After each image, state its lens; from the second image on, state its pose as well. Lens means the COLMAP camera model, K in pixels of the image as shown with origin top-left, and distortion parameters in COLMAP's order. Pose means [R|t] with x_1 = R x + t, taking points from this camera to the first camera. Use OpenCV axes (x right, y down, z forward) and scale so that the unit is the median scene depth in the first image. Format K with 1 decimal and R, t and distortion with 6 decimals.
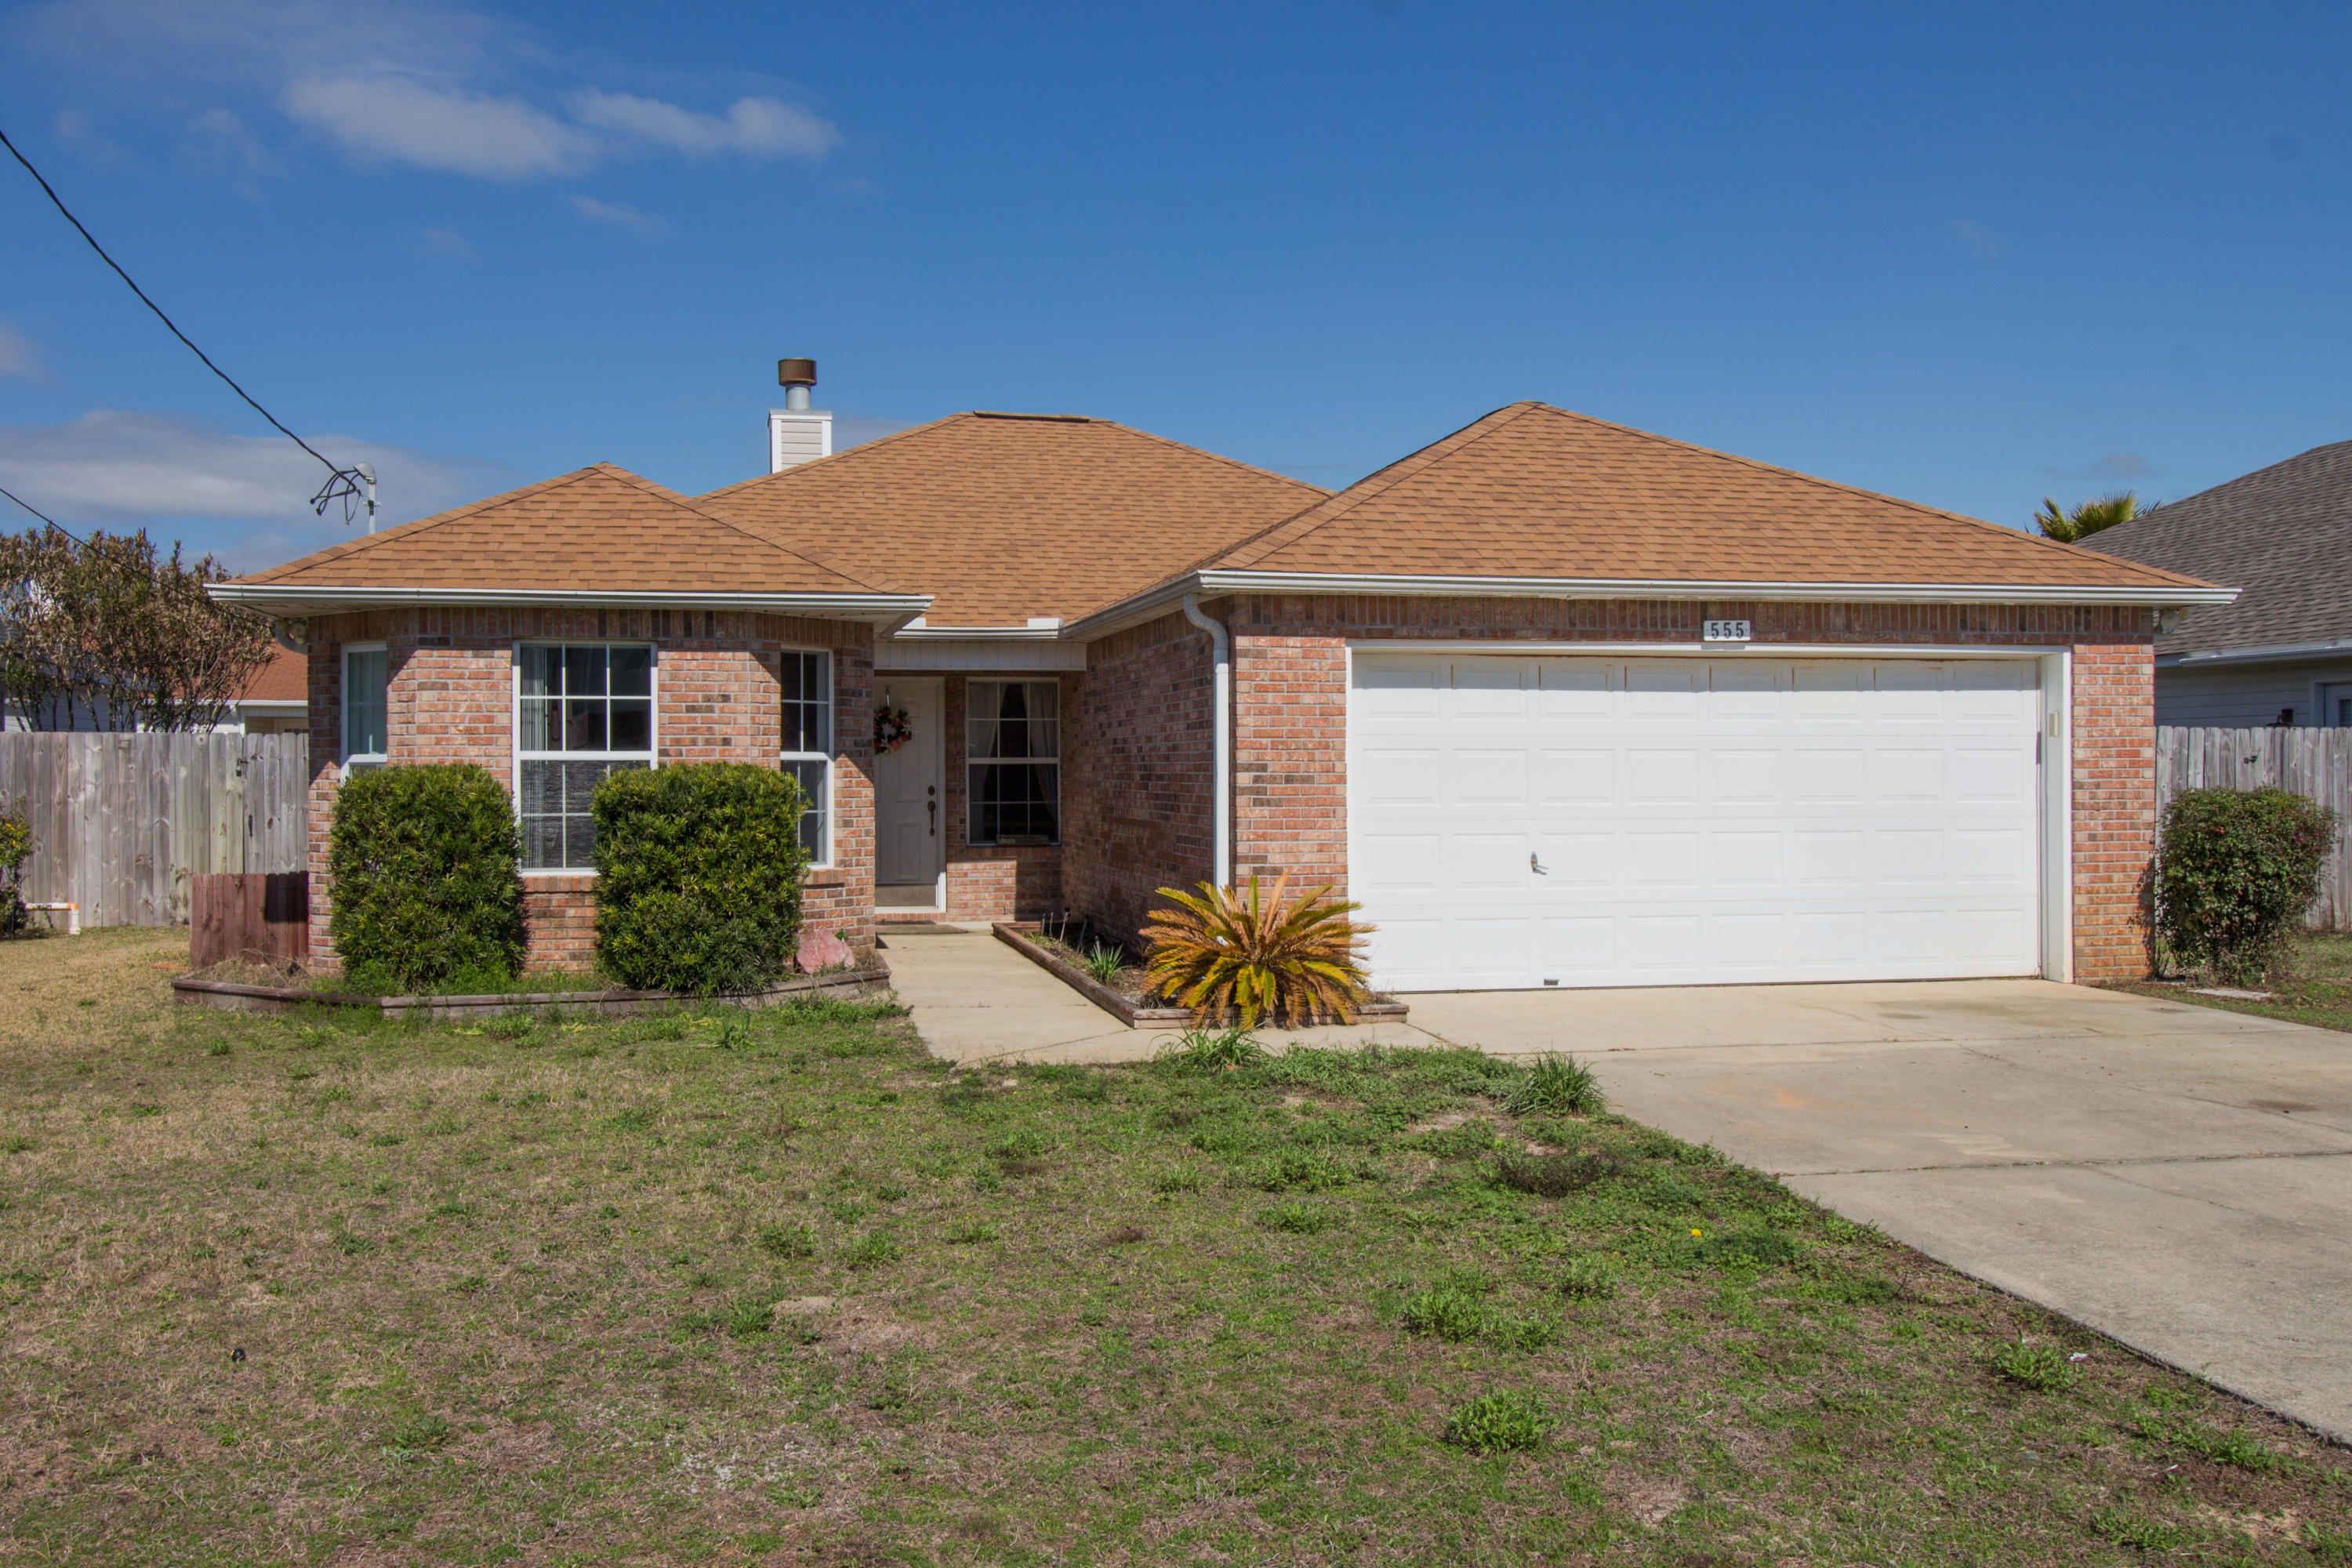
lens RADIAL K [[2363.8, 0, 1176.0], [0, 2363.8, 784.0], [0, 0, 1]] dist [0.027275, 0.002911]
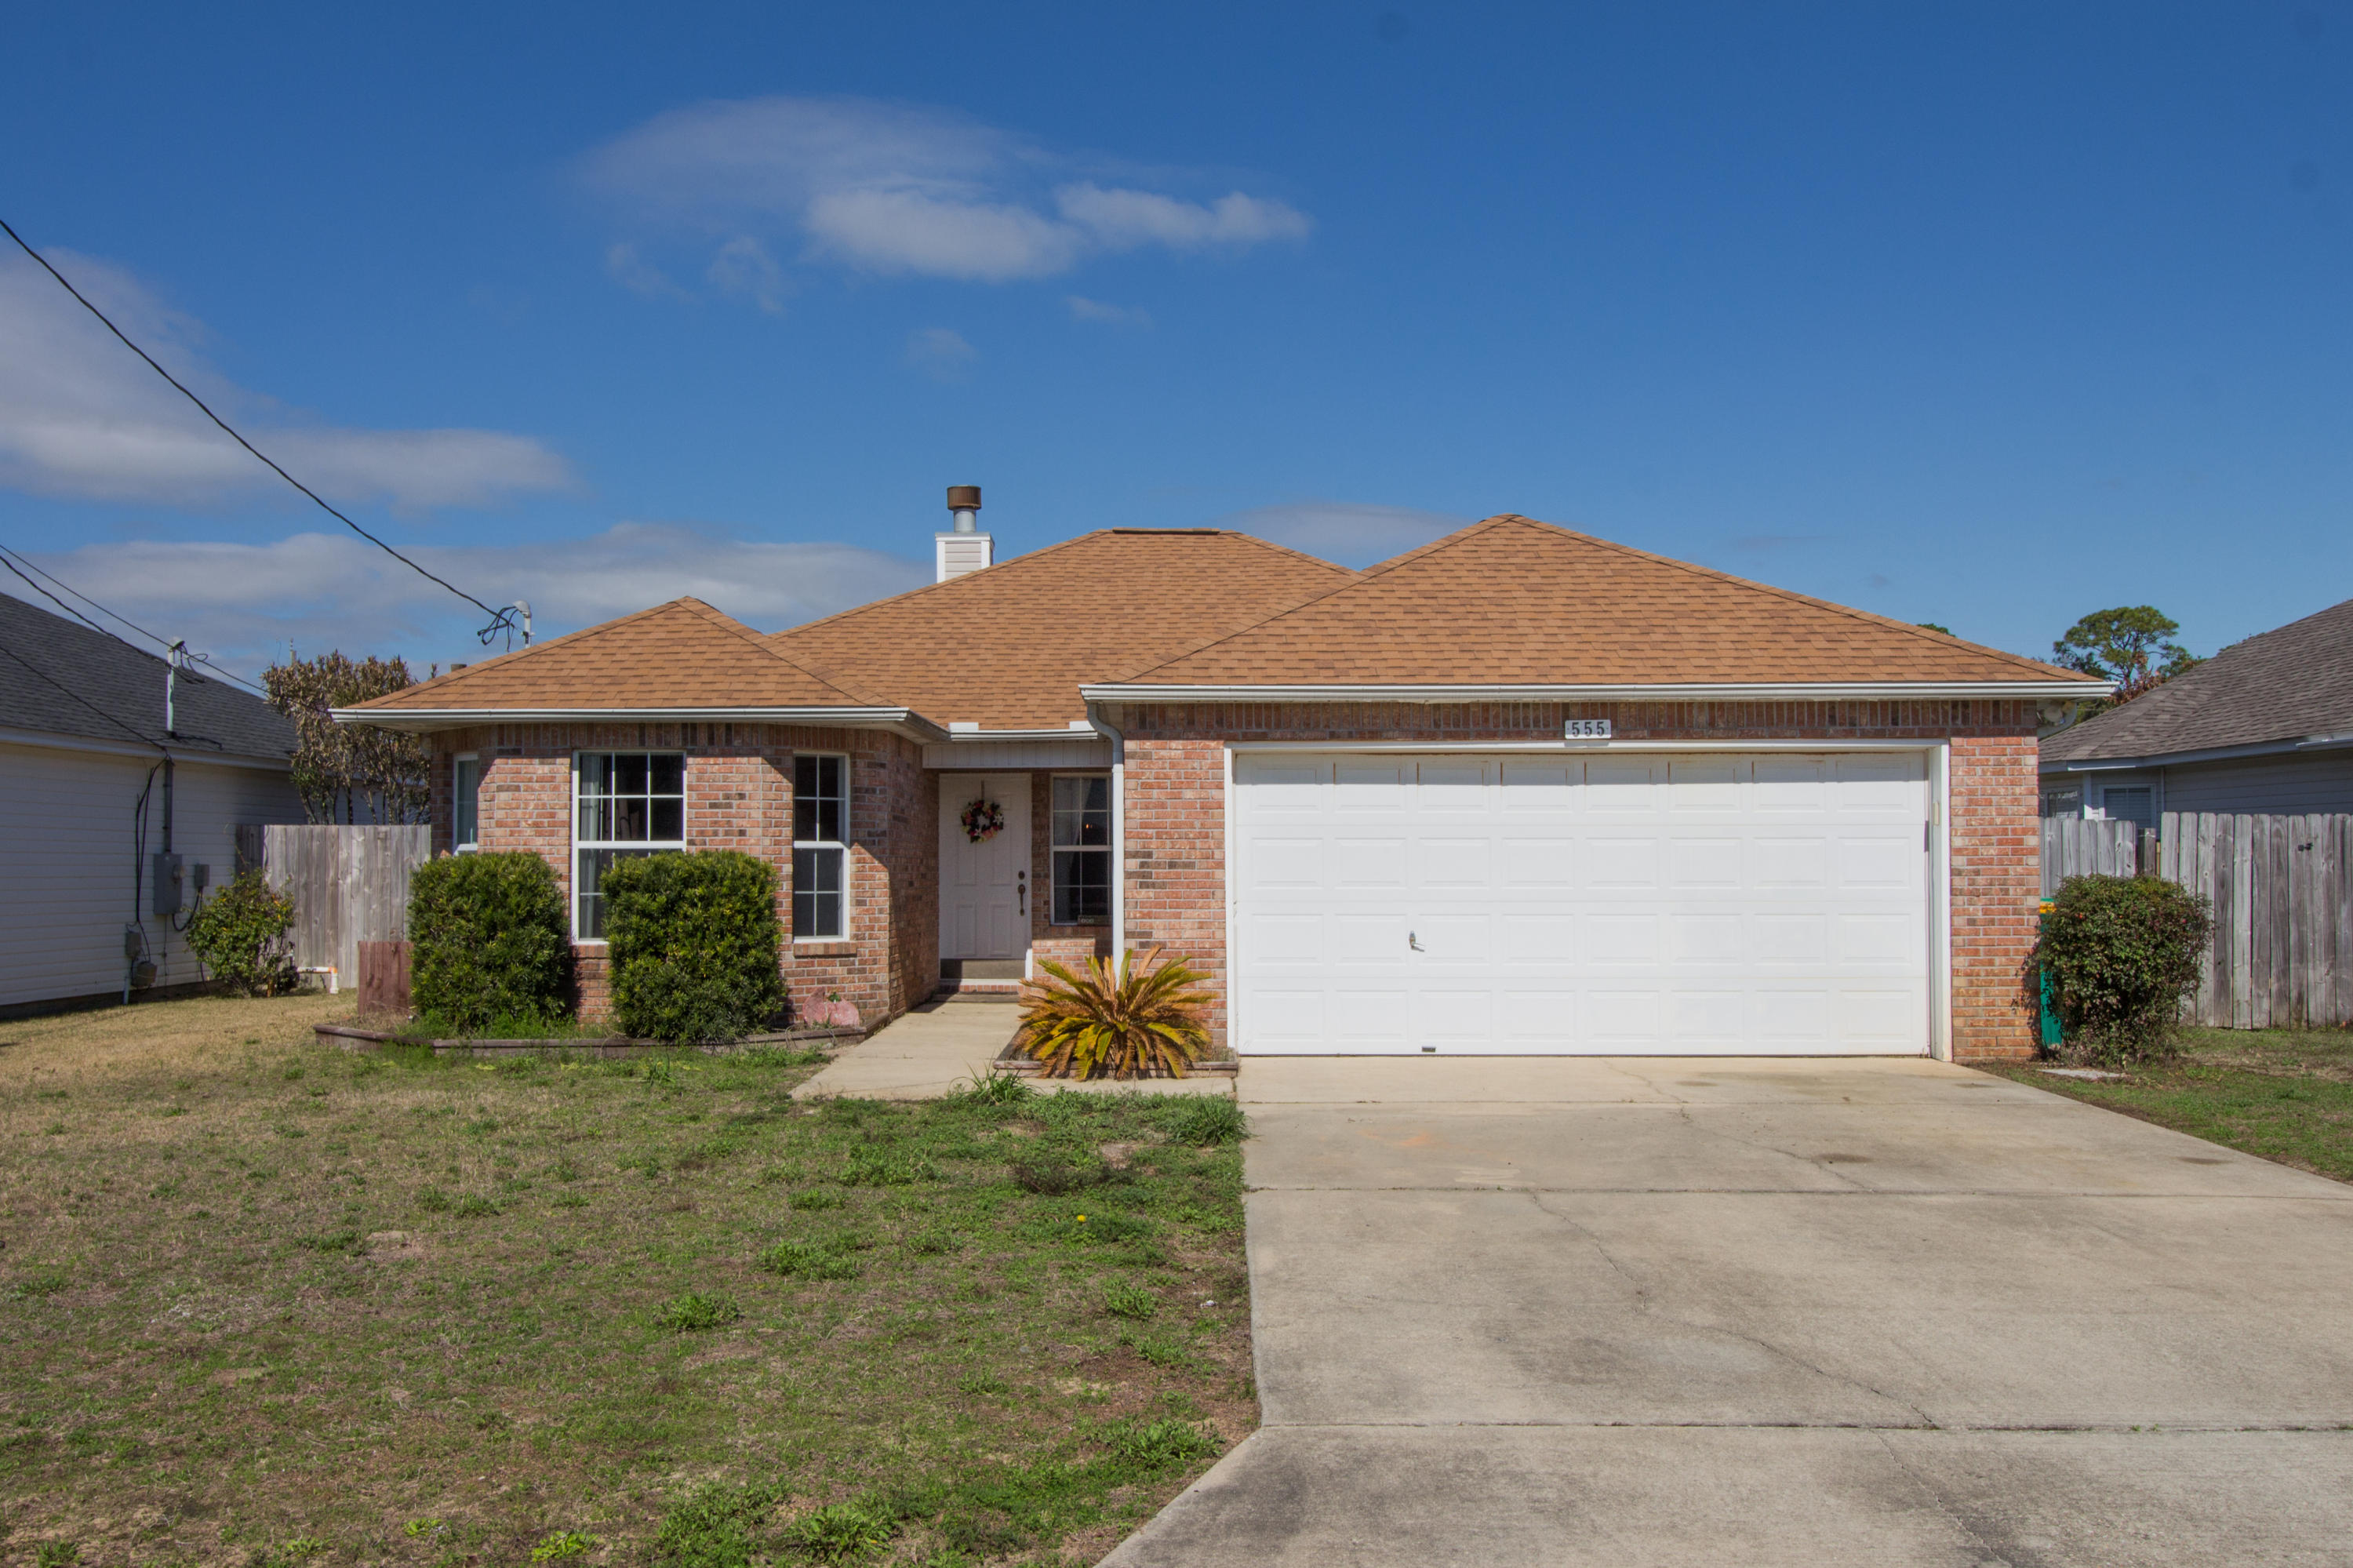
lens RADIAL K [[2561.8, 0, 1176.5], [0, 2561.8, 784.0], [0, 0, 1]] dist [0.032696, 0.003330]
pose [[0.966633, -0.006929, -0.256072, 0.347780], [-0.001816, 0.999424, -0.033898, 0.000831], [0.256159, 0.033231, 0.966063, -0.186575]]
